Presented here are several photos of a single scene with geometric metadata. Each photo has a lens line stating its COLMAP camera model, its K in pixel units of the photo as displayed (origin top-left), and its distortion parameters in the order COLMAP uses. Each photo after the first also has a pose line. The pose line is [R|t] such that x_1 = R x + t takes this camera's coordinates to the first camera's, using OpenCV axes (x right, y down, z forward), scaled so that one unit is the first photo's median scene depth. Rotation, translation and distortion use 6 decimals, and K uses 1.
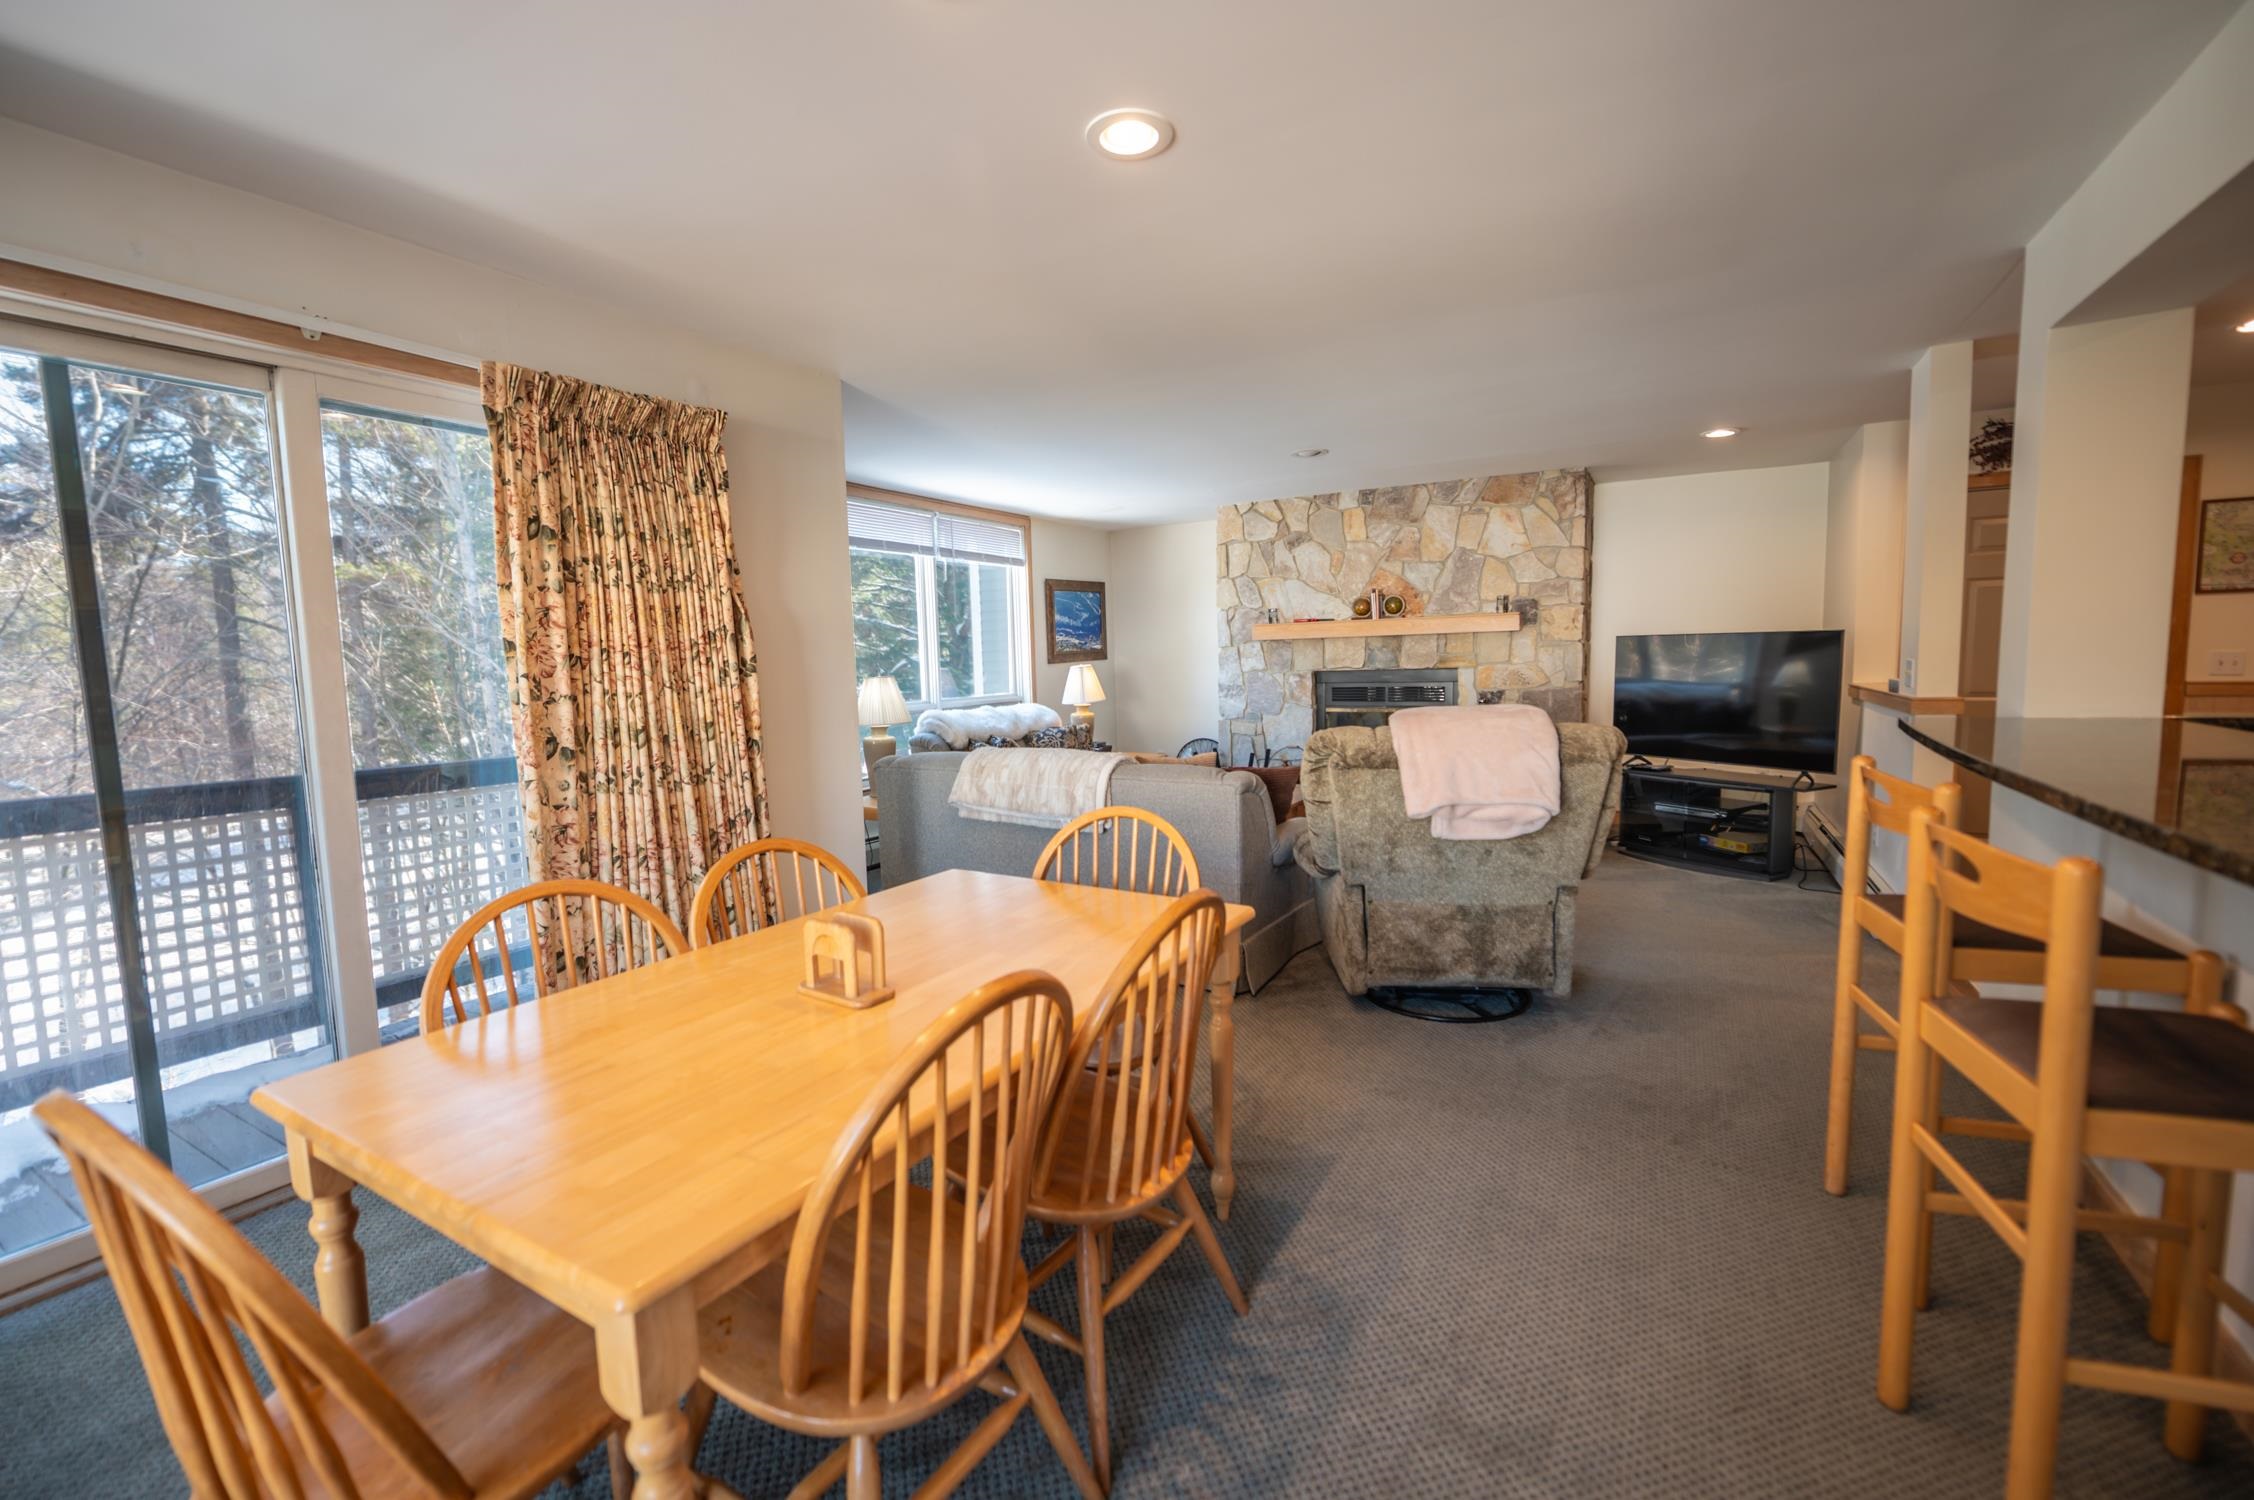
lens RADIAL K [[946.6, 0, 1120.3], [0, 946.6, 748.2], [0, 0, 1]] dist [-0.007984, 0.000001]
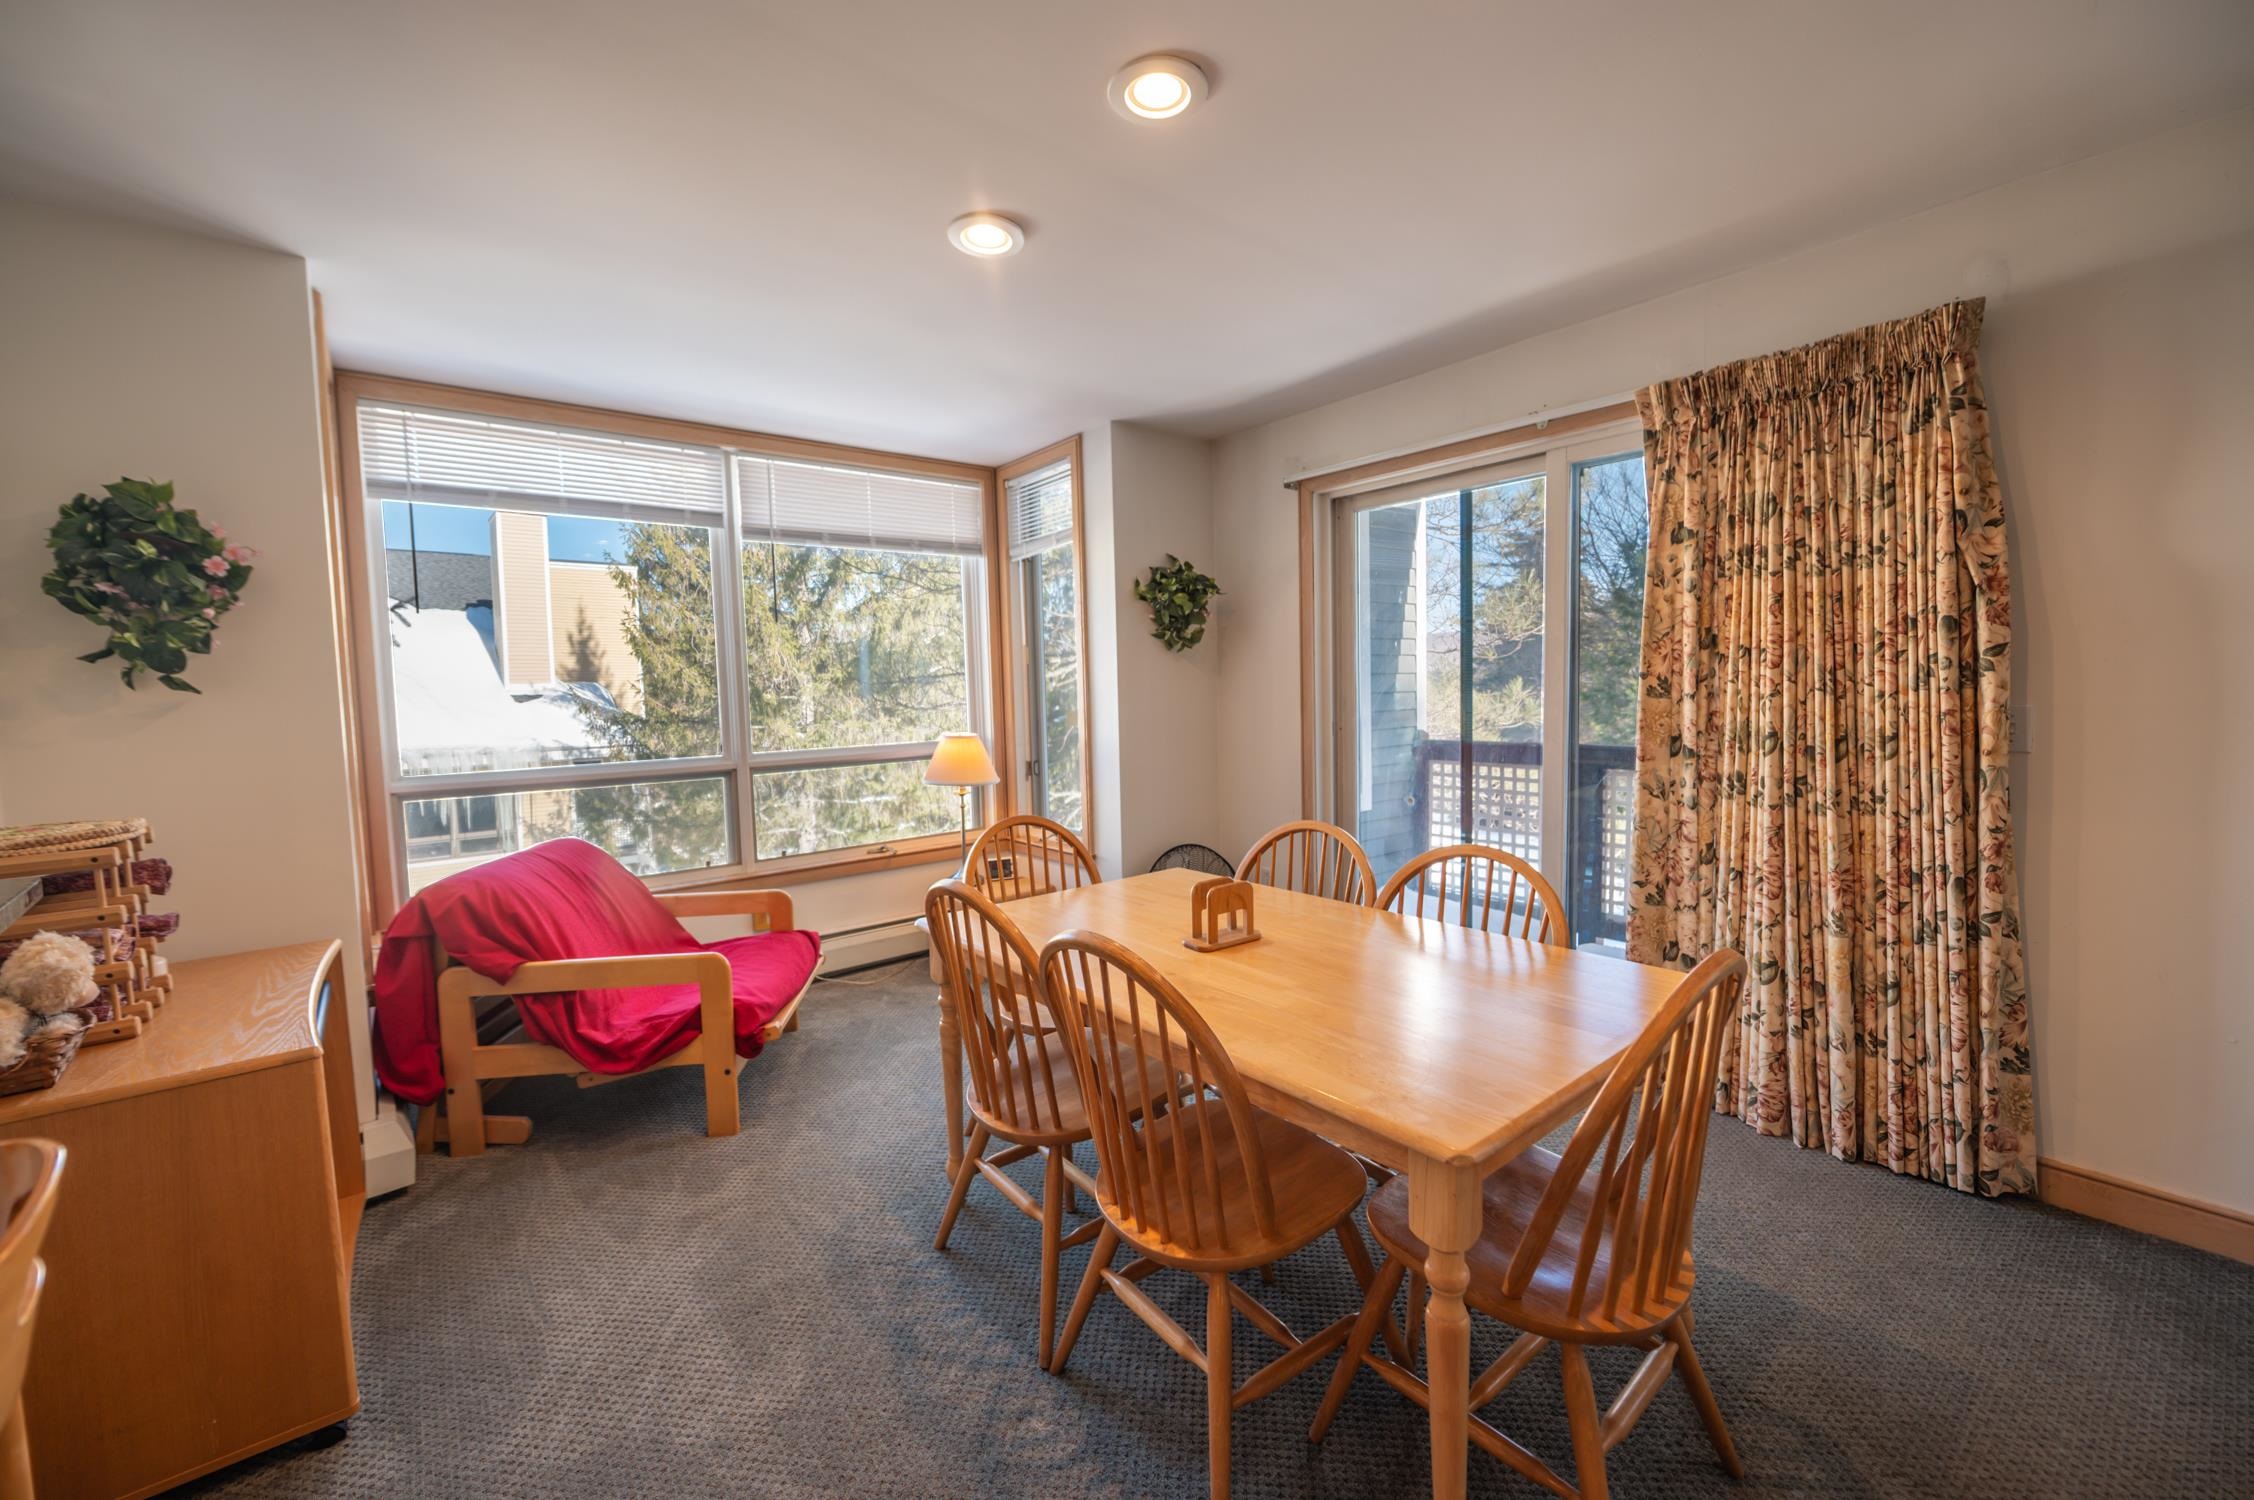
lens RADIAL K [[895.9, 0, 1120.8], [0, 895.9, 749.2], [0, 0, 1]] dist [-0.007712, 0.000127]
pose [[-0.365255, 0.100400, -0.925478, 0.228167], [-0.052552, 0.990358, 0.128179, -0.038585], [0.929423, 0.095453, -0.356456, 0.343206]]
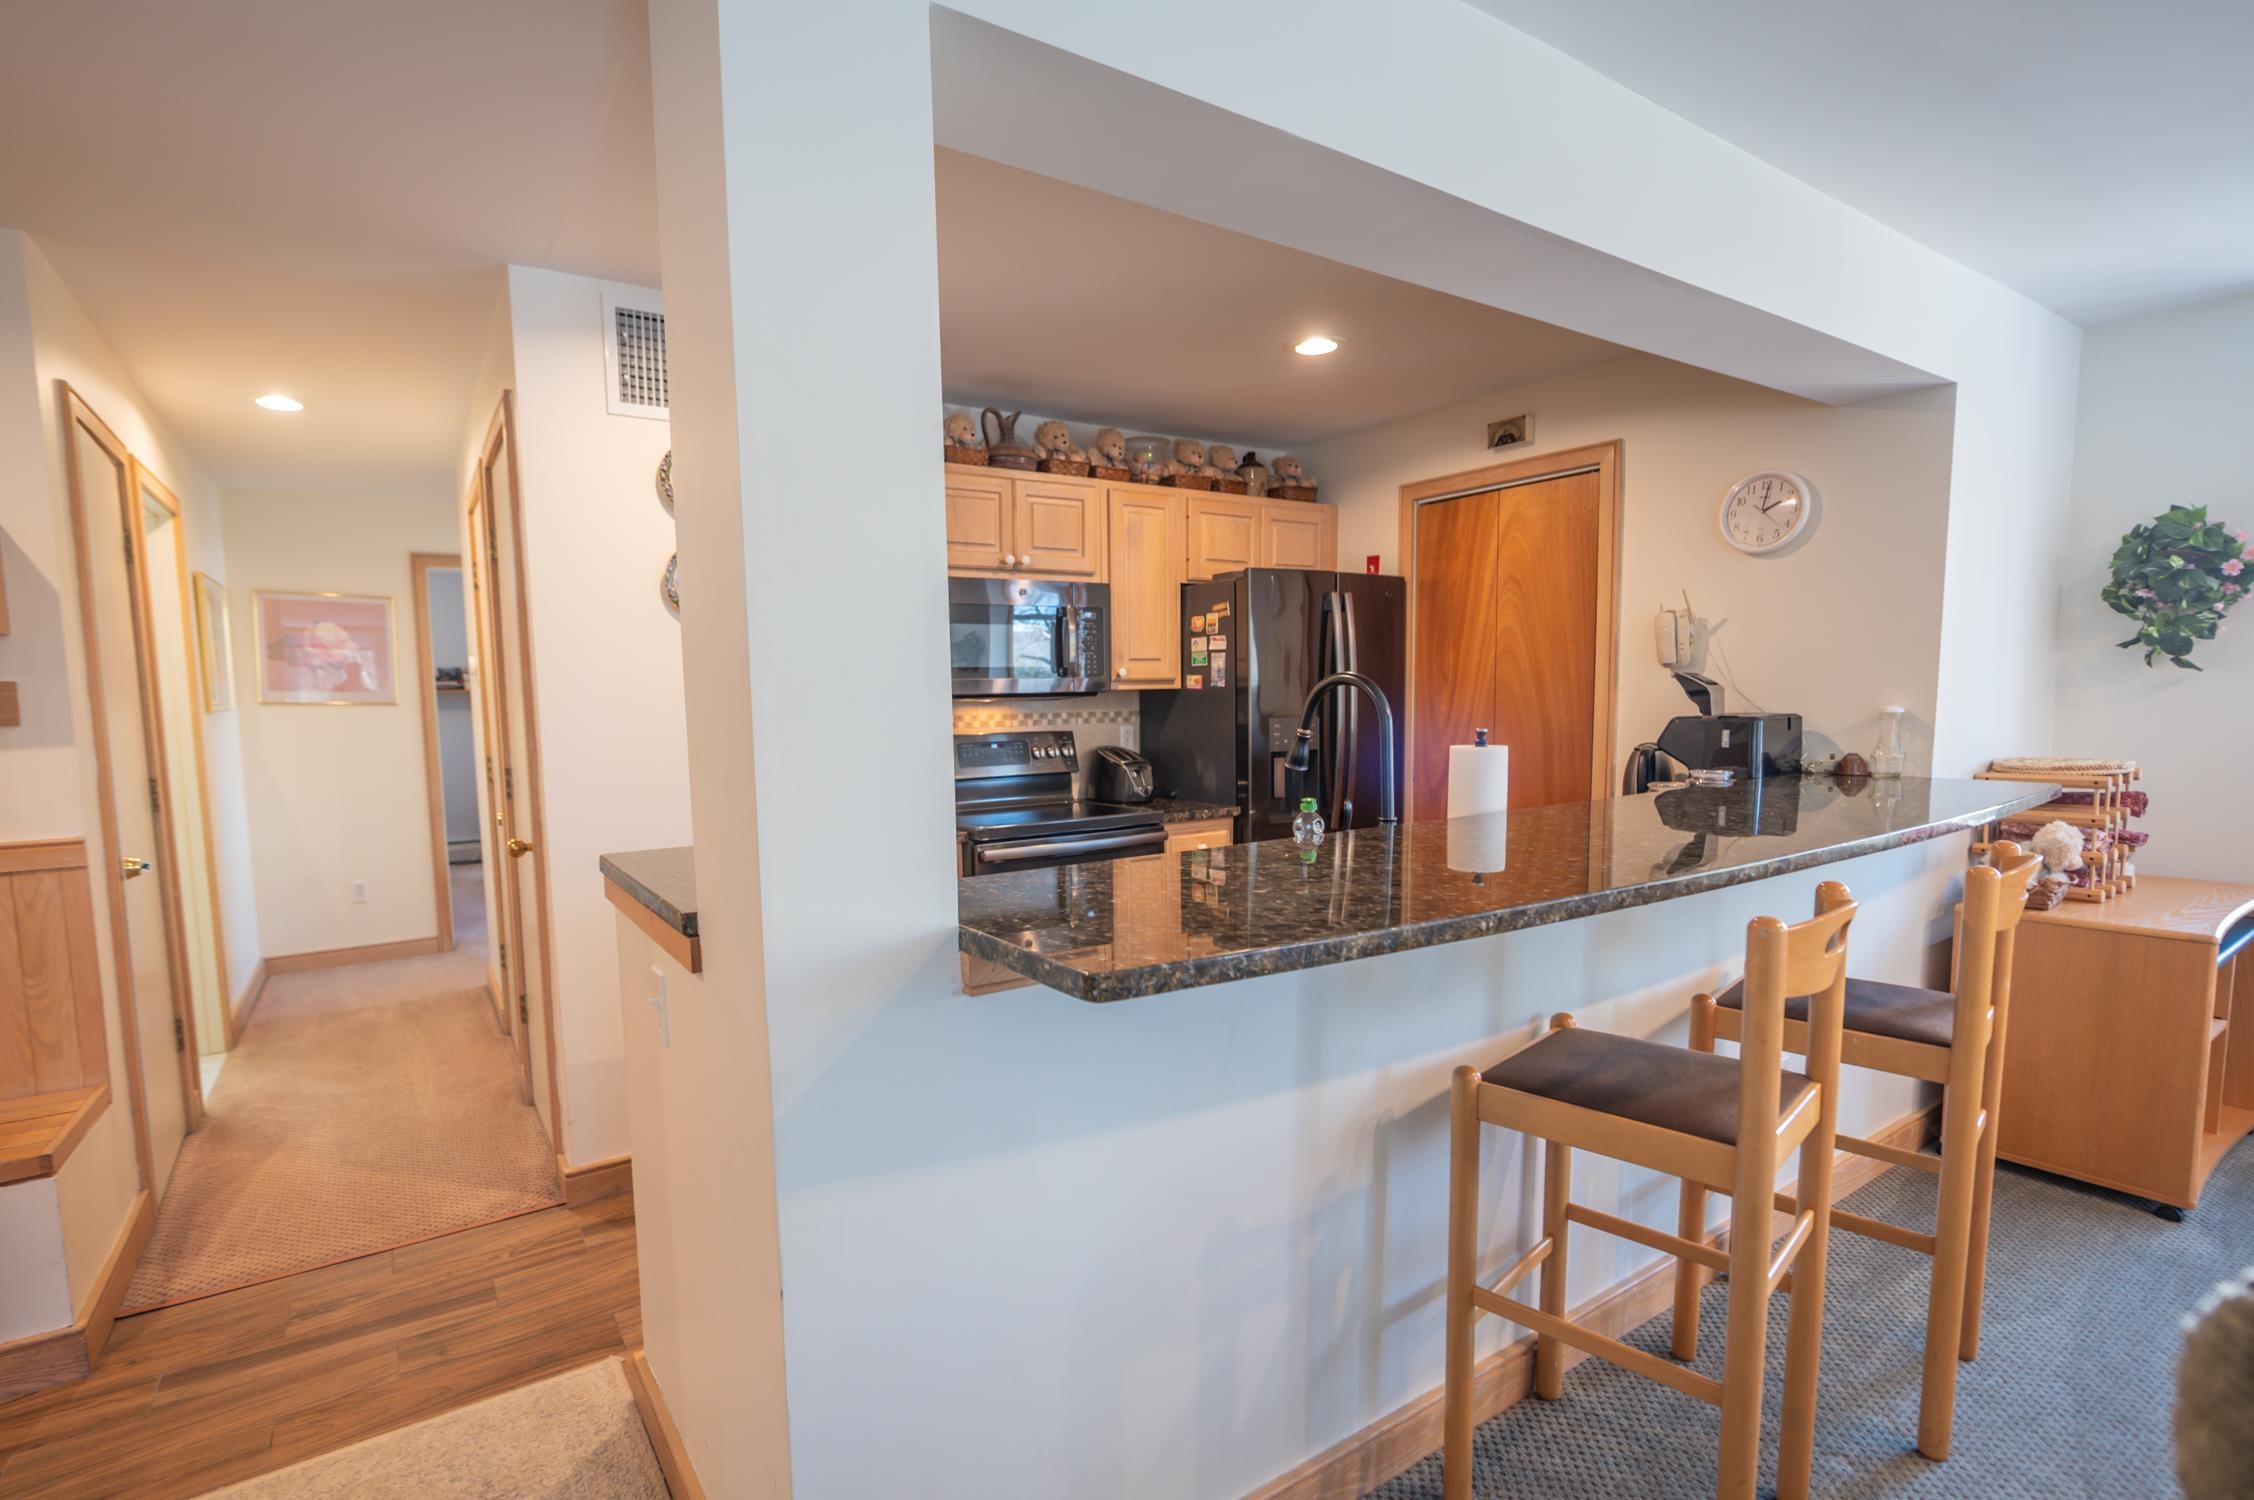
lens RADIAL K [[1043.0, 0, 1041.3], [0, 1043.0, 793.8], [0, 0, 1]] dist [-0.008045, -0.001248]
pose [[-0.882152, -0.001401, 0.470963, 0.298816], [0.088855, 0.981542, 0.169354, -0.072800], [-0.462507, 0.191243, -0.865744, 0.590606]]
